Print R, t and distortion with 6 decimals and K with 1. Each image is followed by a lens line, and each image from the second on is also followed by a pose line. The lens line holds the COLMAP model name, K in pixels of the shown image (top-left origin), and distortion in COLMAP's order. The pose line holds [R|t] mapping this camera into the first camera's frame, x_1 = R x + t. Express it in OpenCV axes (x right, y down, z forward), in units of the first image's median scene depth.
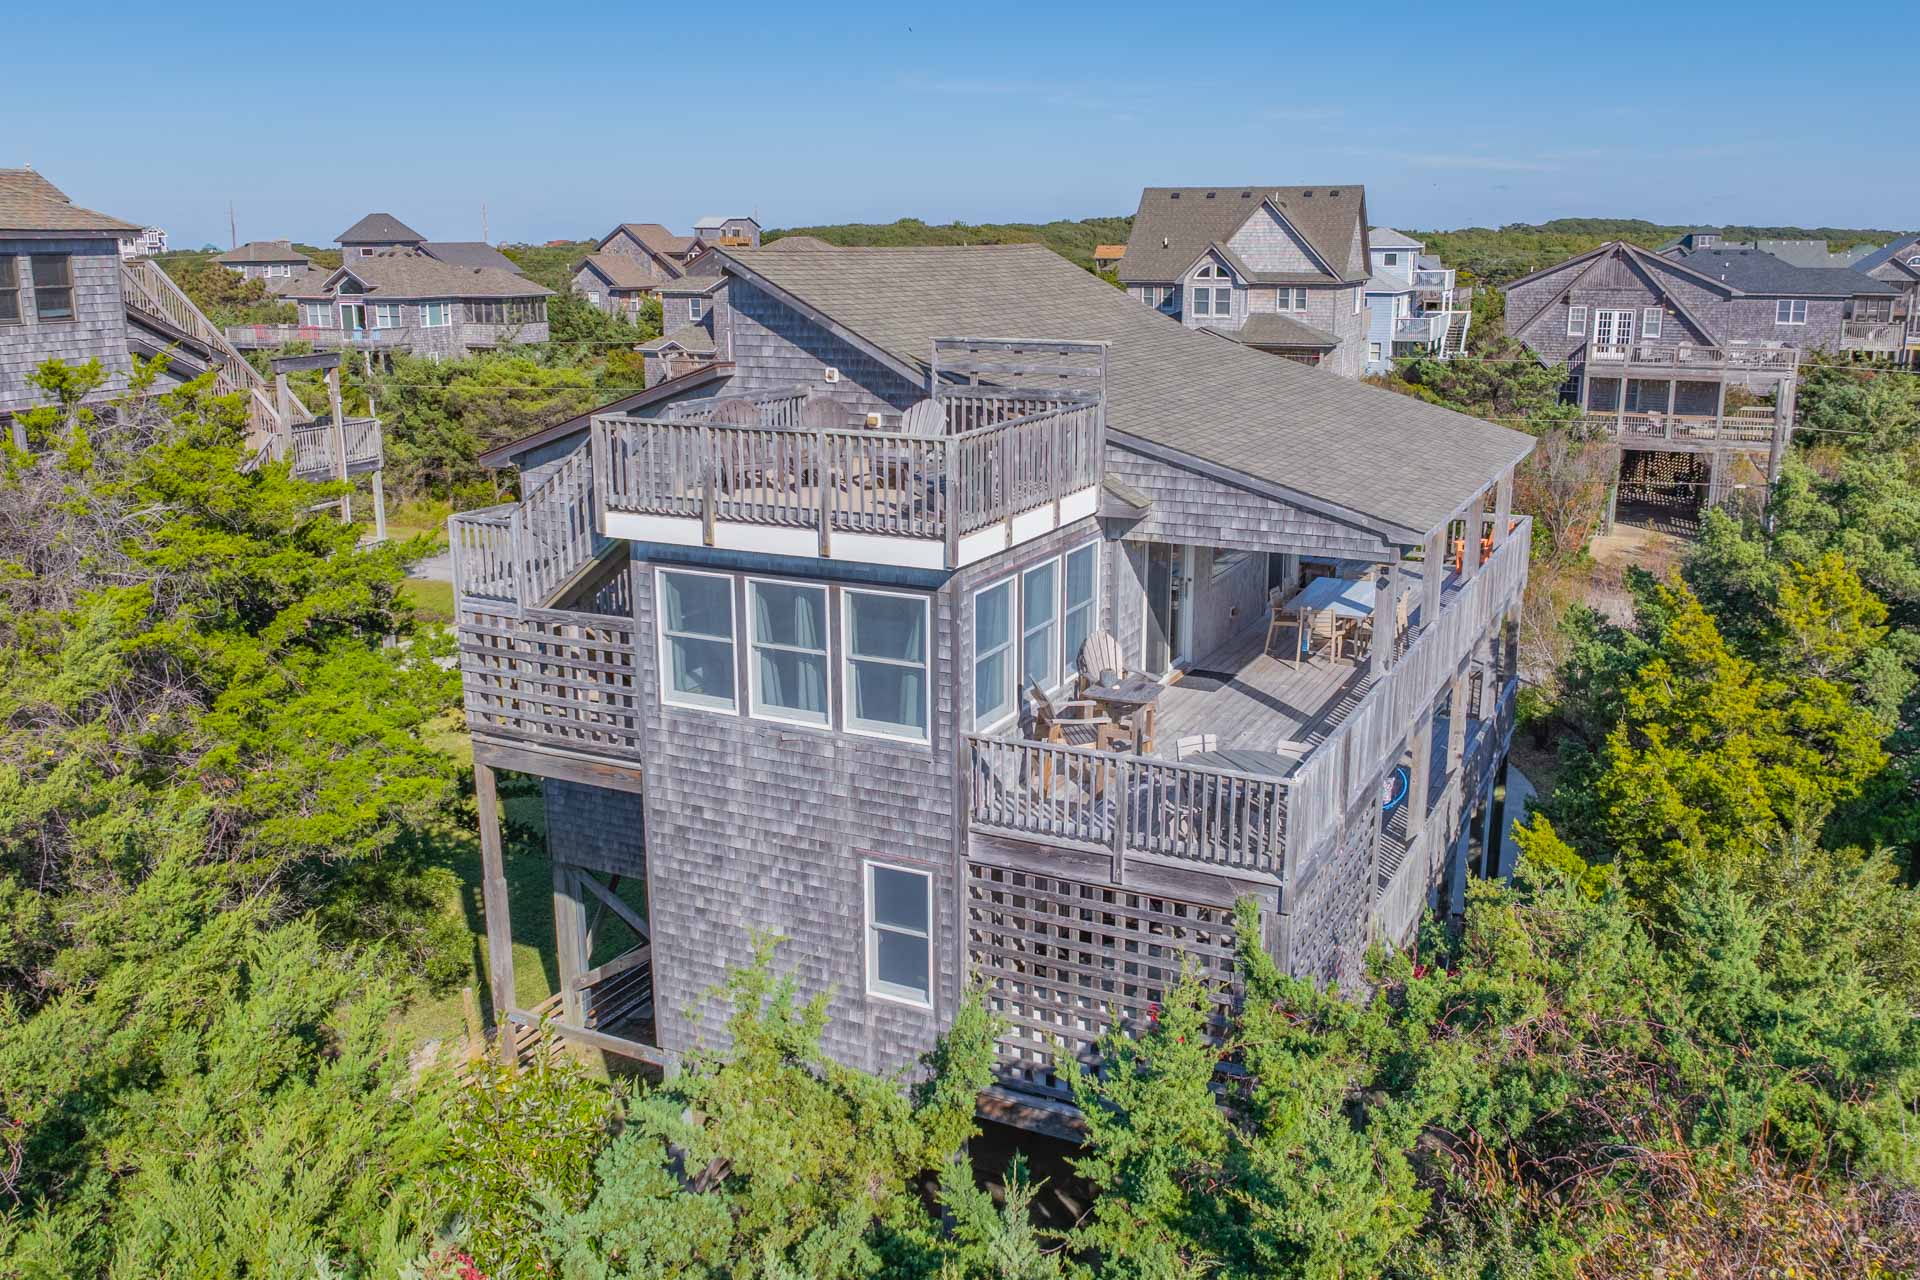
lens RADIAL K [[1574.6, 0, 960.0], [0, 1574.6, 640.0], [0, 0, 1]] dist [-0.012708, -0.050551]
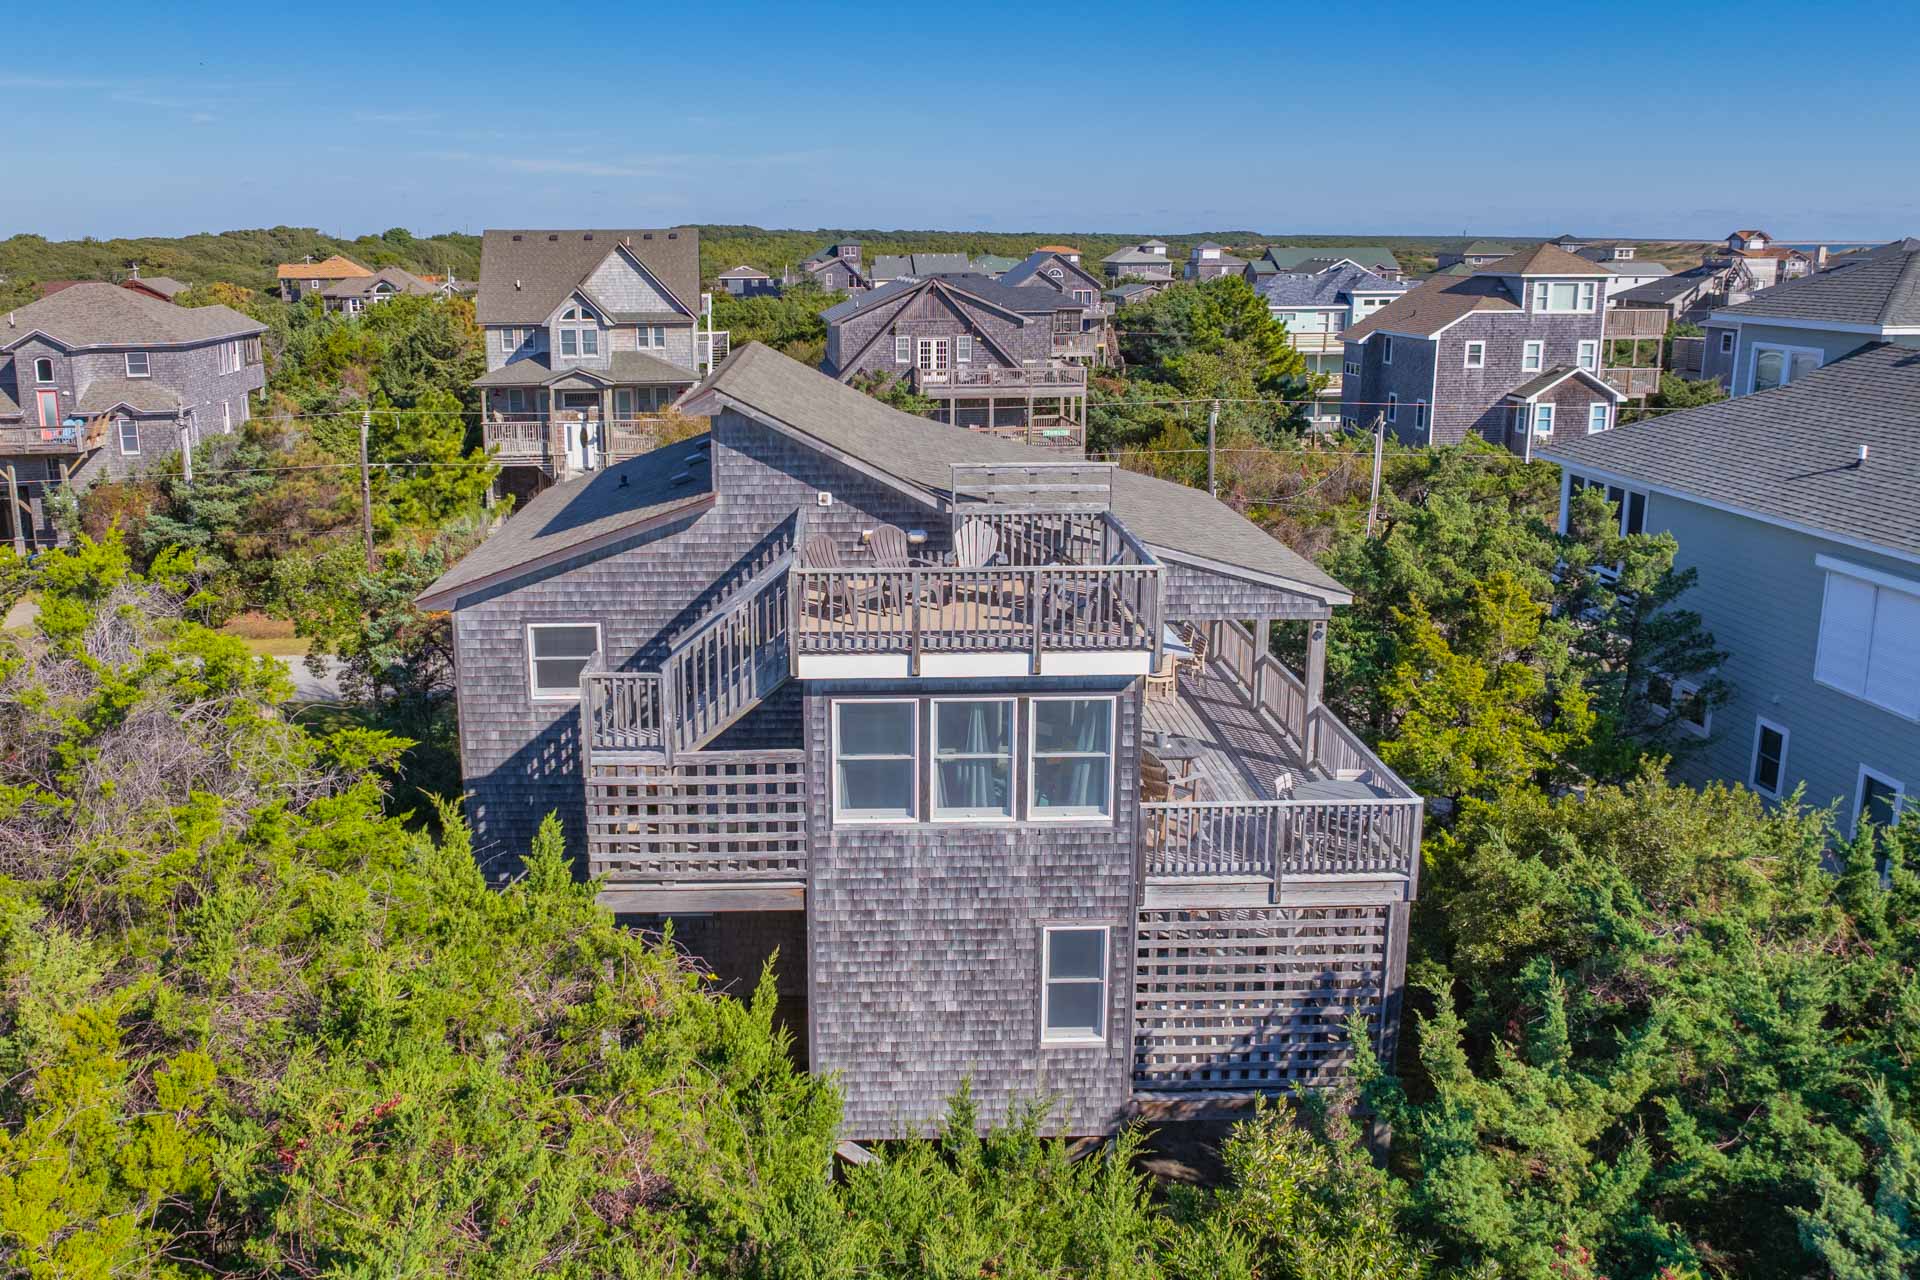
lens RADIAL K [[1535.1, 0, 955.2], [0, 1535.1, 617.4], [0, 0, 1]] dist [-0.023031, -0.014760]
pose [[0.884036, -0.109480, 0.454417, -0.558809], [0.117939, 0.992973, 0.009789, -0.097212], [-0.452295, 0.044939, 0.890735, 0.012932]]
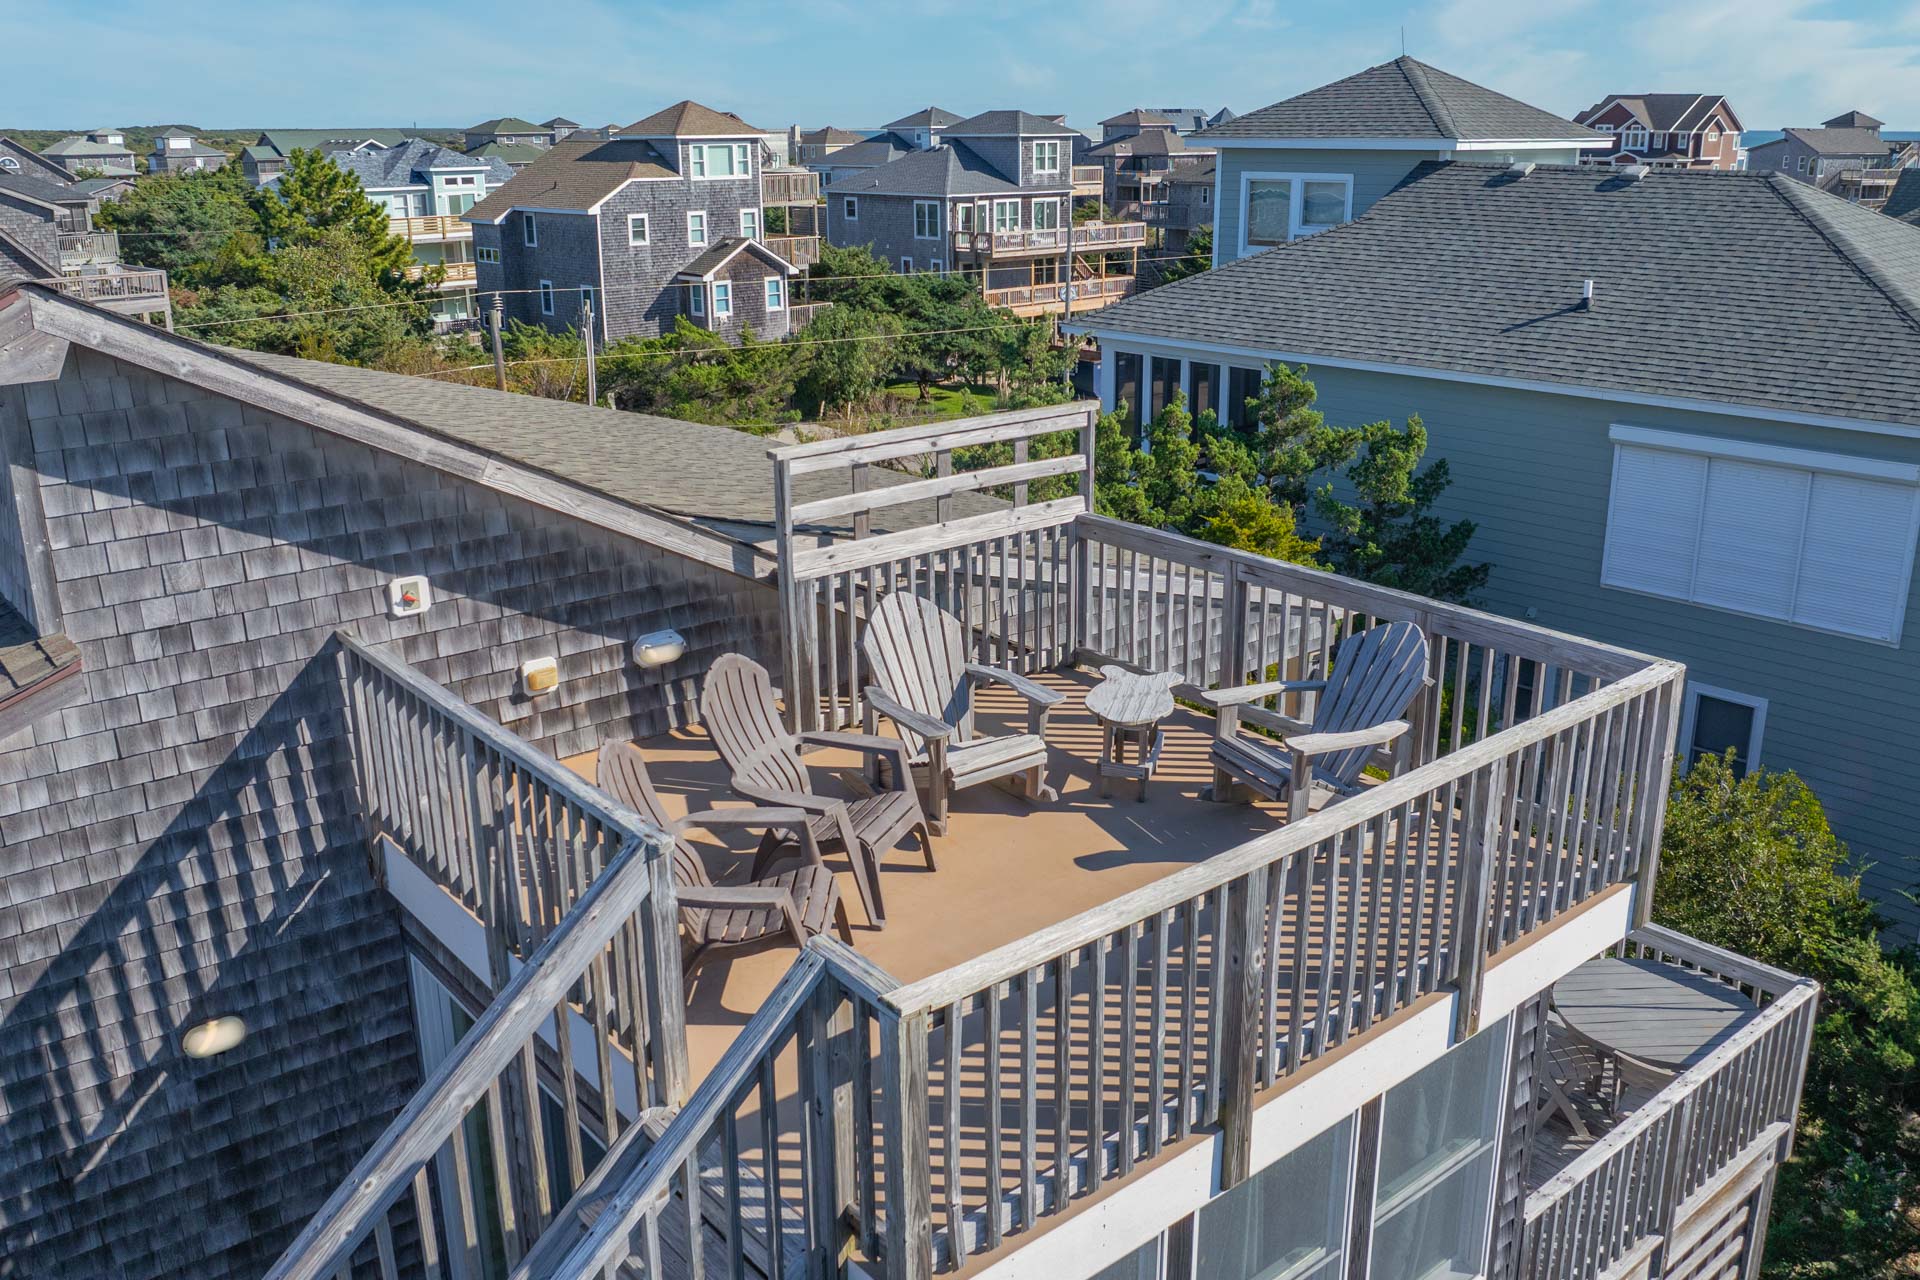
lens RADIAL K [[1535.1, 0, 955.2], [0, 1535.1, 617.4], [0, 0, 1]] dist [-0.023031, -0.014760]
pose [[0.434594, -0.272340, 0.858463, -0.380852], [0.232546, 0.954795, 0.185175, -0.226357], [-0.870087, 0.119156, 0.478279, 0.806852]]
